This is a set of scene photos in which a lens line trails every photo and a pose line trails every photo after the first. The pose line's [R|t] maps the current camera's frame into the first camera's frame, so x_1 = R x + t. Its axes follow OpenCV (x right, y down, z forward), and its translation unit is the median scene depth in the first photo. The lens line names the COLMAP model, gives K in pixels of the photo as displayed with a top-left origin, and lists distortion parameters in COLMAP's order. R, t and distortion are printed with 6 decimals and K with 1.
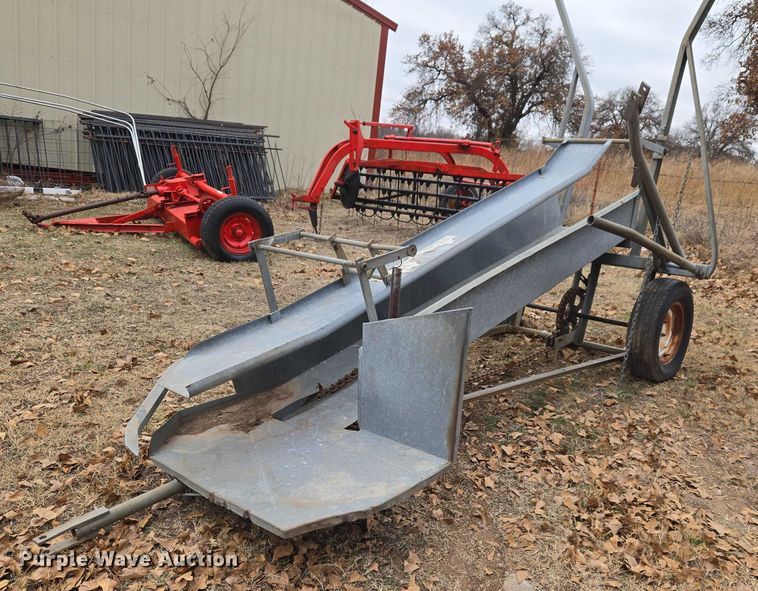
lens RADIAL K [[679.0, 0, 418.3], [0, 679.0, 363.3], [0, 0, 1]] dist [0.077451, -0.069137]
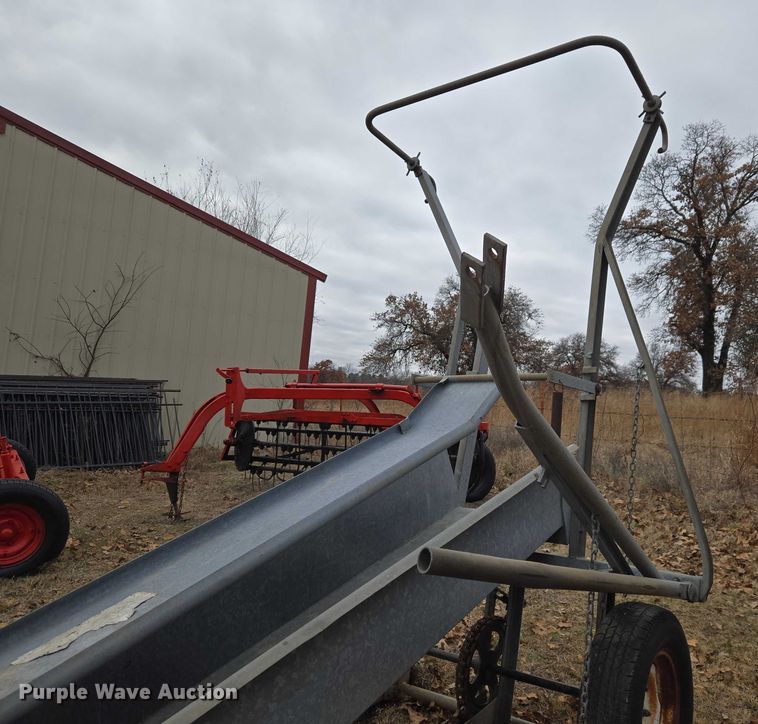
lens RADIAL K [[646.7, 0, 477.1], [0, 646.7, 365.3], [0, 0, 1]] dist [0.095750, -0.082738]
pose [[0.992166, -0.042317, 0.117545, 0.074053], [0.079421, 0.939935, -0.331987, -0.057311], [-0.096436, 0.338722, 0.935931, 0.182786]]
